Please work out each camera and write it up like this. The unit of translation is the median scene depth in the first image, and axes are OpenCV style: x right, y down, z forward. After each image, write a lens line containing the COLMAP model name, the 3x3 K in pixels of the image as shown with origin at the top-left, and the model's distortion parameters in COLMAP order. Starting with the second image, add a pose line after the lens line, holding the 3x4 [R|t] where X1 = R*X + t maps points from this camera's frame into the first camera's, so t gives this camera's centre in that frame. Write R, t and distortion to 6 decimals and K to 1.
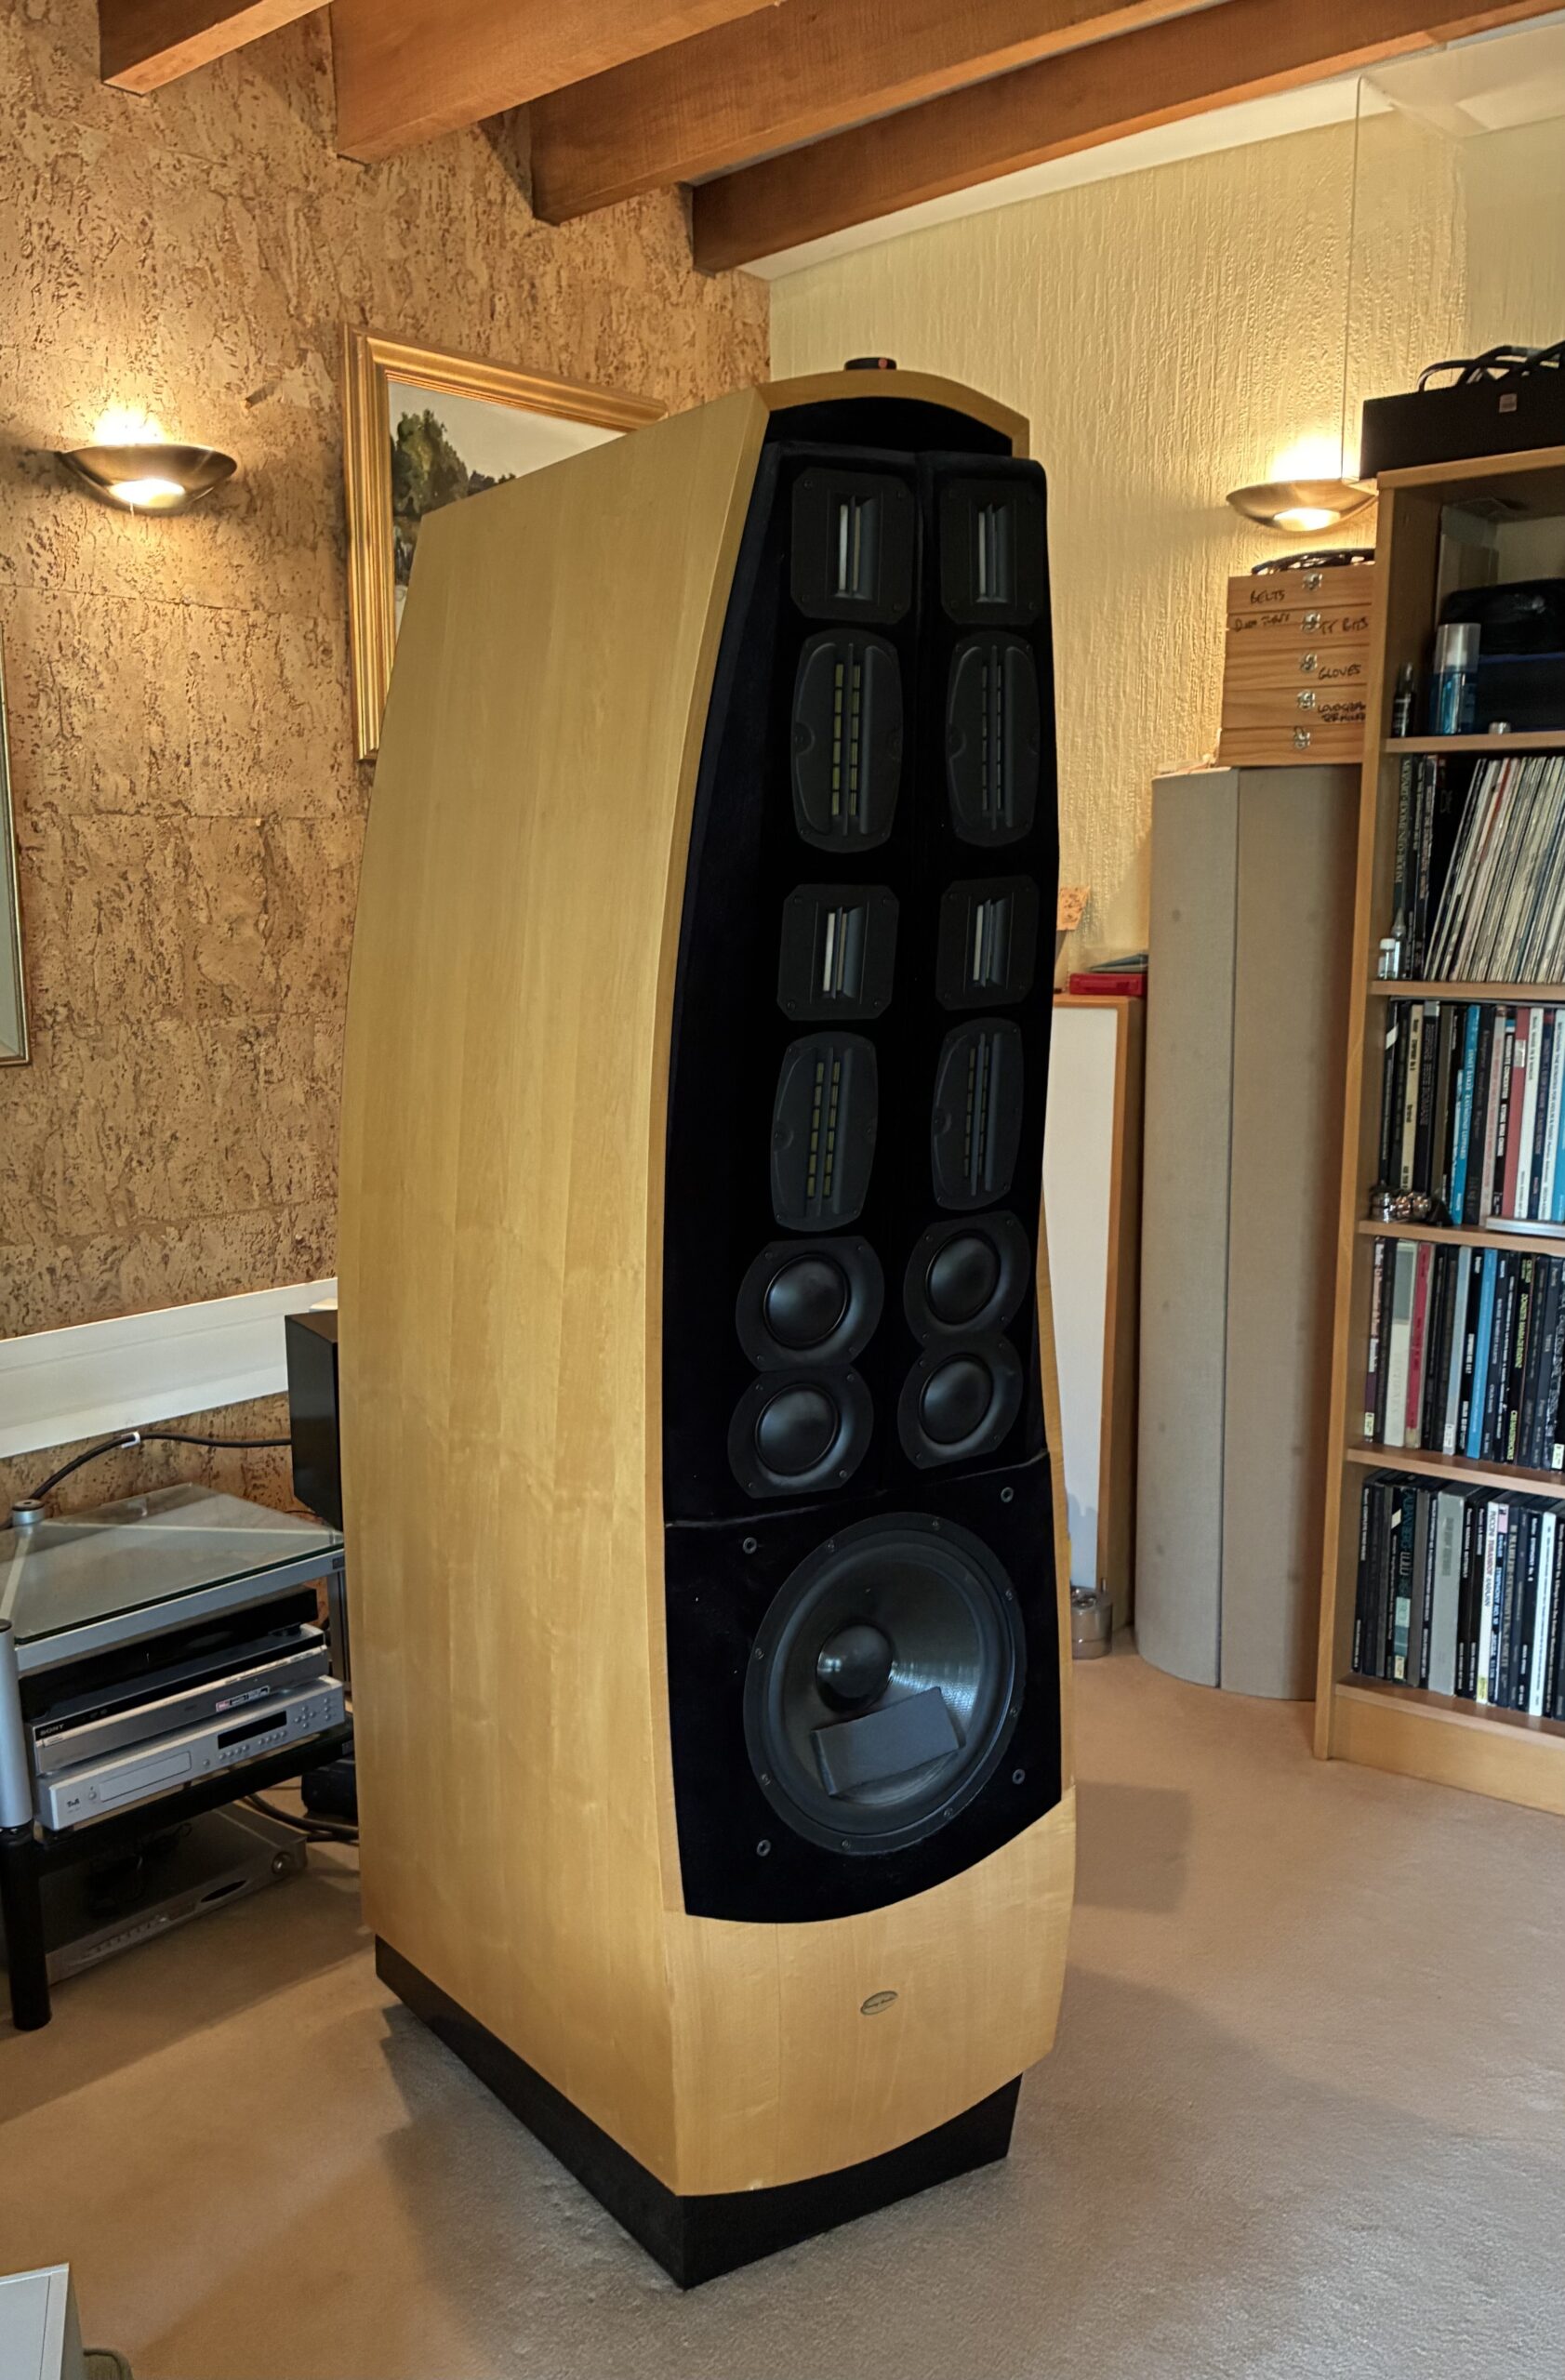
lens RADIAL K [[2124.6, 0, 719.8], [0, 2124.6, 1425.4], [0, 0, 1]] dist [0.003375, 0.015924]
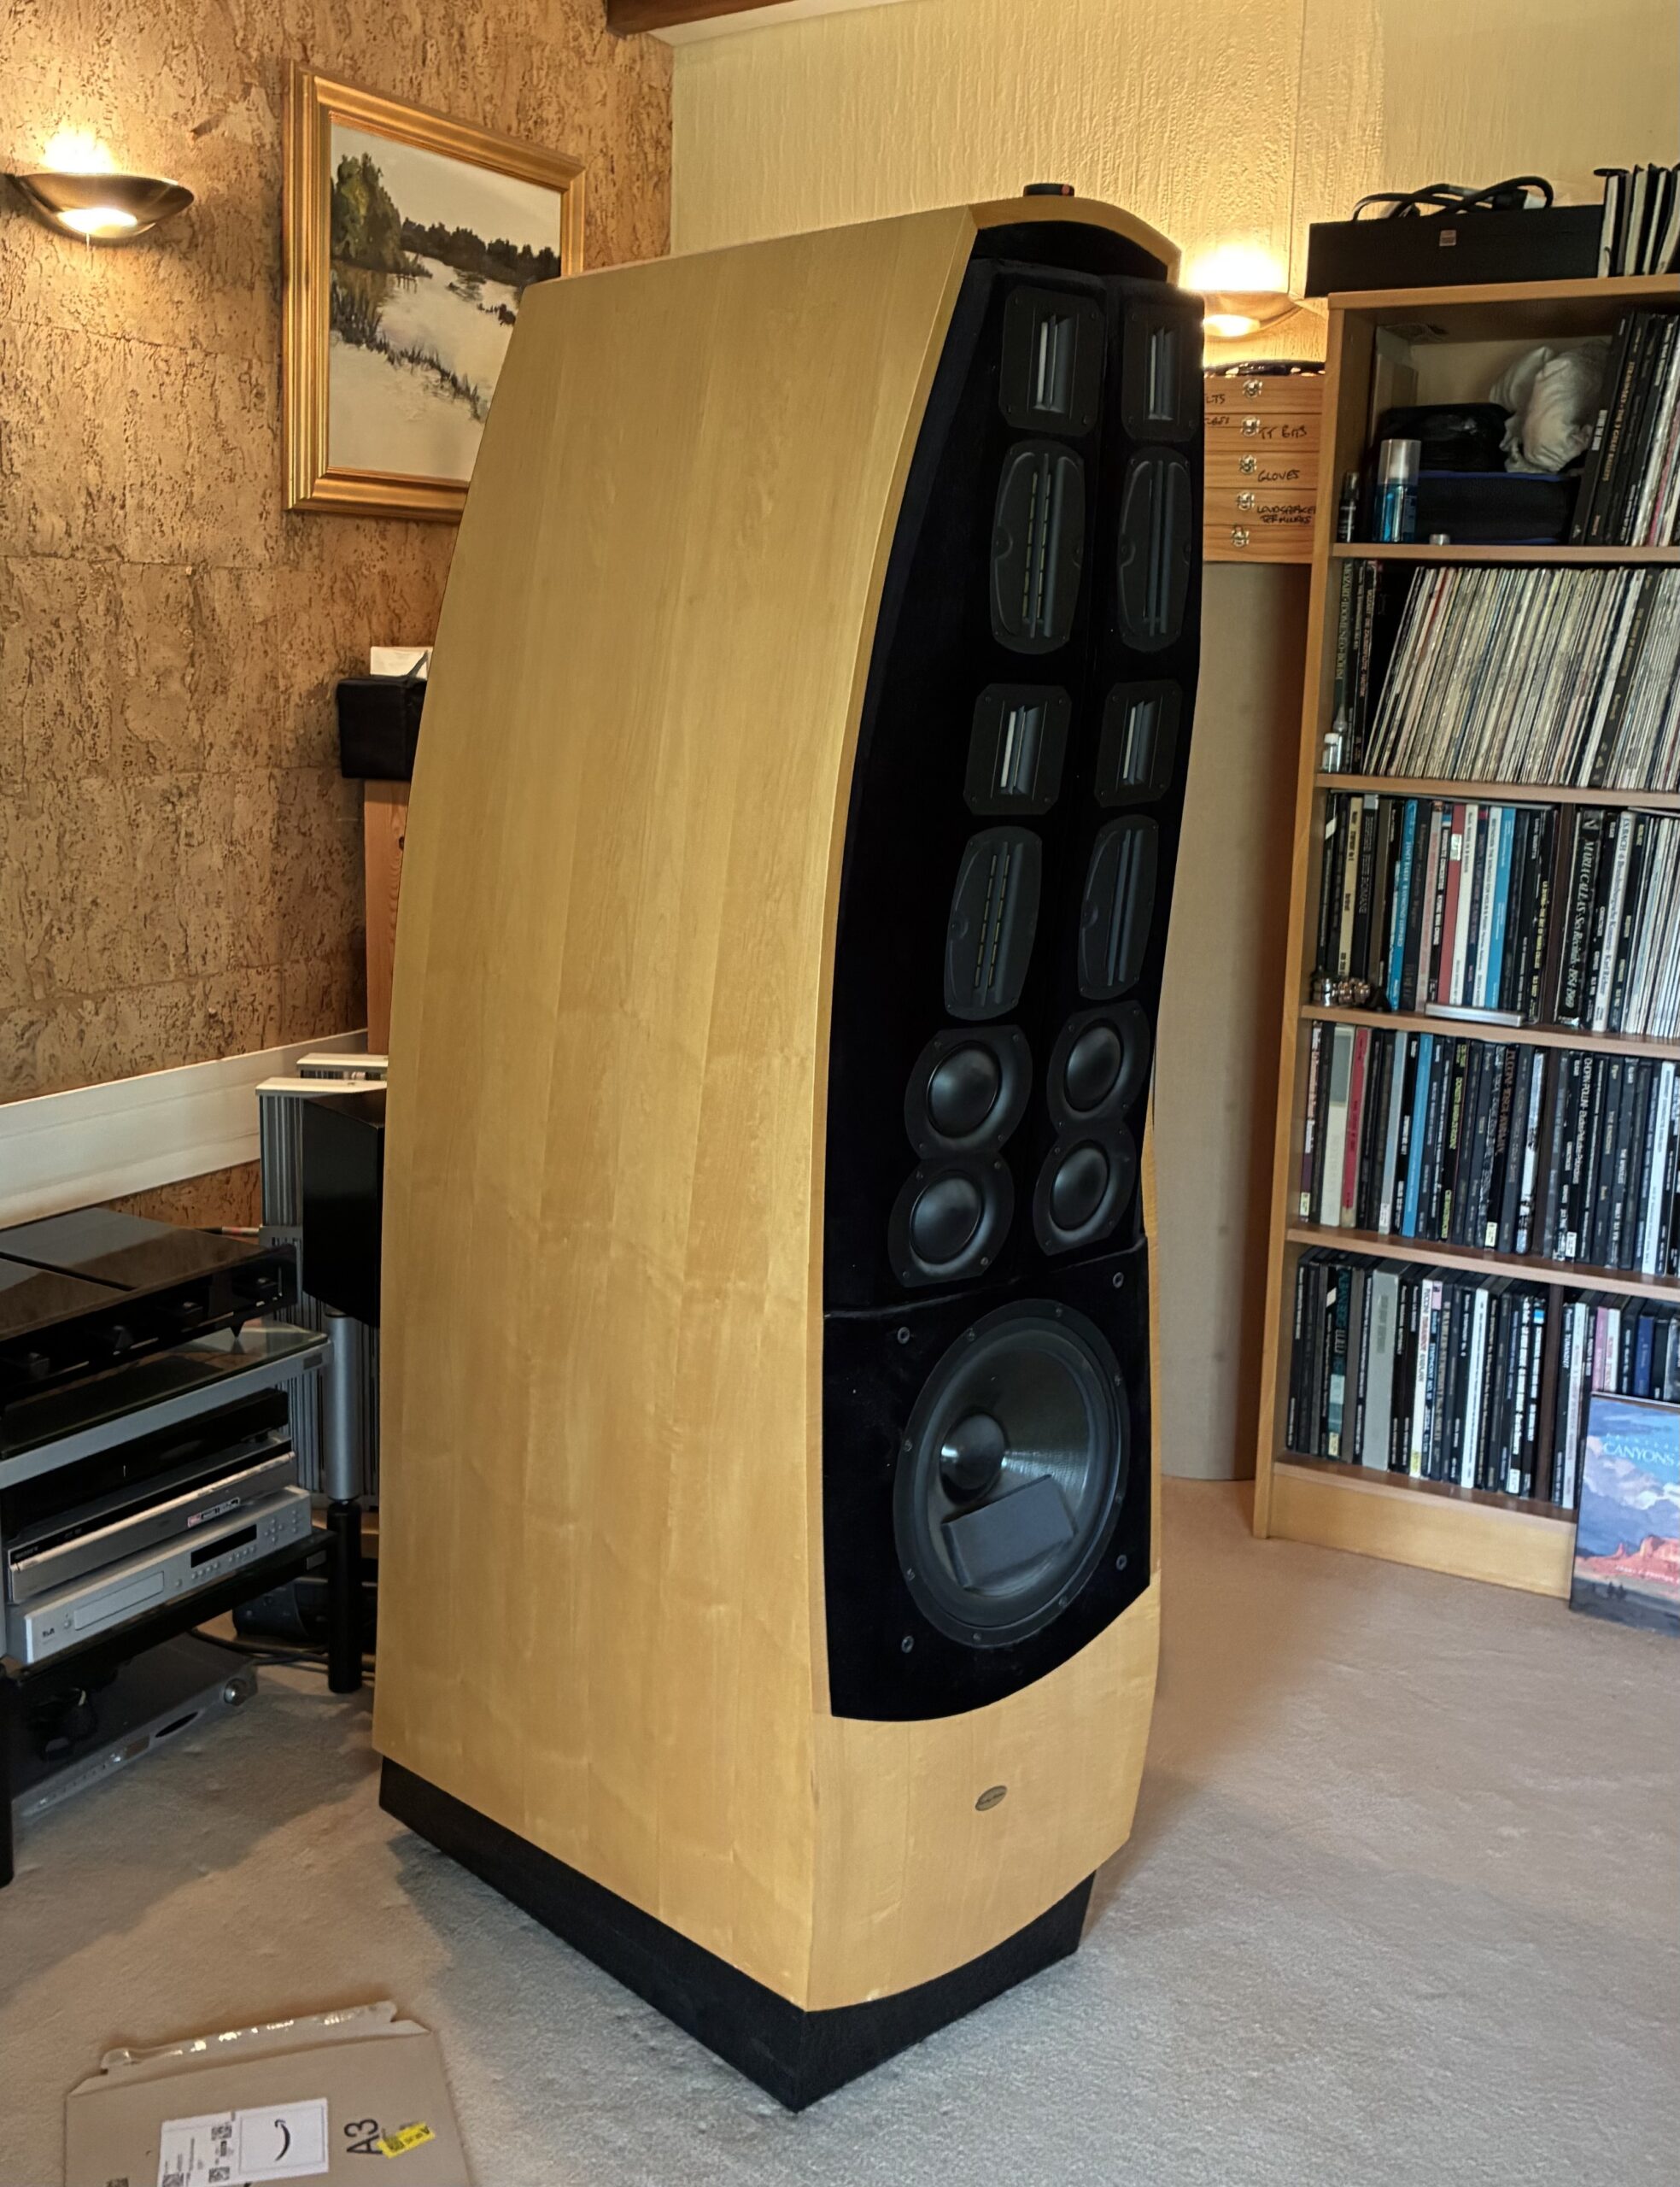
lens RADIAL K [[2255.5, 0, 840.0], [0, 2255.5, 1093.5], [0, 0, 1]] dist [-0.002094, 0.027045]
pose [[0.981776, 0.001811, 0.190034, -0.130083], [0.007475, 0.998813, -0.048133, -0.003535], [-0.189896, 0.048676, 0.980597, -0.019894]]
